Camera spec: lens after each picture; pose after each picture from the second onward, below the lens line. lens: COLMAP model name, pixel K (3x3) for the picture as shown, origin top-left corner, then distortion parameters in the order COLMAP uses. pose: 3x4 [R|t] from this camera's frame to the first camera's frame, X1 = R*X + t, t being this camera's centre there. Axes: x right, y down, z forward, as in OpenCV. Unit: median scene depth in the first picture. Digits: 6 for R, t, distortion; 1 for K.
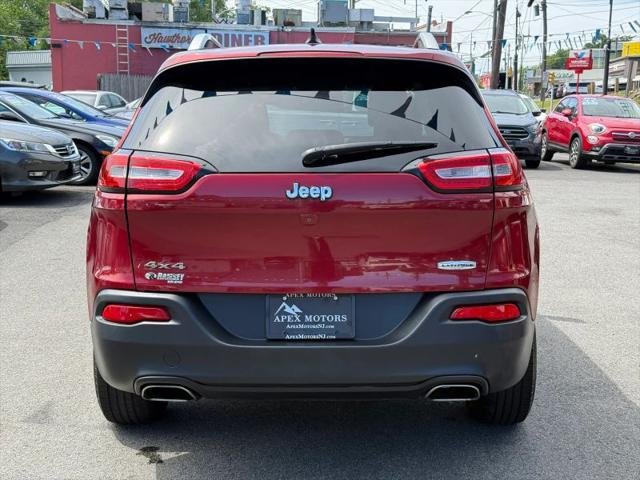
lens RADIAL K [[865.2, 0, 323.0], [0, 865.2, 240.2], [0, 0, 1]] dist [0.118617, 0.000000]
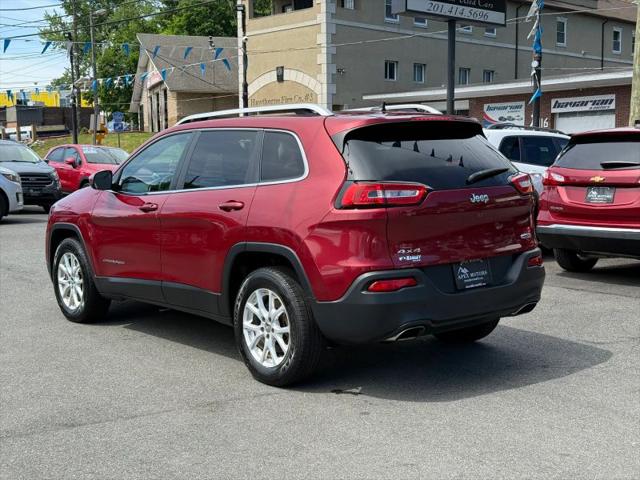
lens RADIAL K [[865.2, 0, 320.3], [0, 865.2, 241.8], [0, 0, 1]] dist [0.118617, 0.000000]
pose [[0.753239, -0.081631, 0.652662, -1.183057], [0.116719, 0.993109, -0.010494, 0.008514], [-0.647308, 0.084083, 0.757577, -0.083669]]
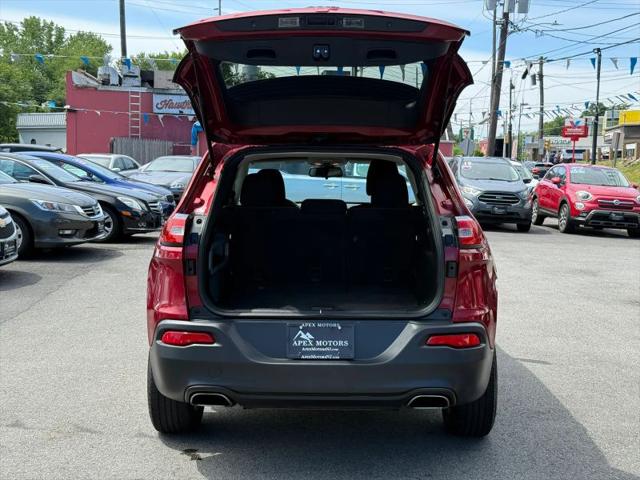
lens RADIAL K [[865.2, 0, 323.7], [0, 865.2, 239.8], [0, 0, 1]] dist [0.118617, 0.000000]
pose [[0.999931, 0.011777, -0.000242, -0.009765], [-0.011765, 0.997441, -0.070516, 0.023656], [-0.000589, 0.070514, 0.997511, -0.287695]]
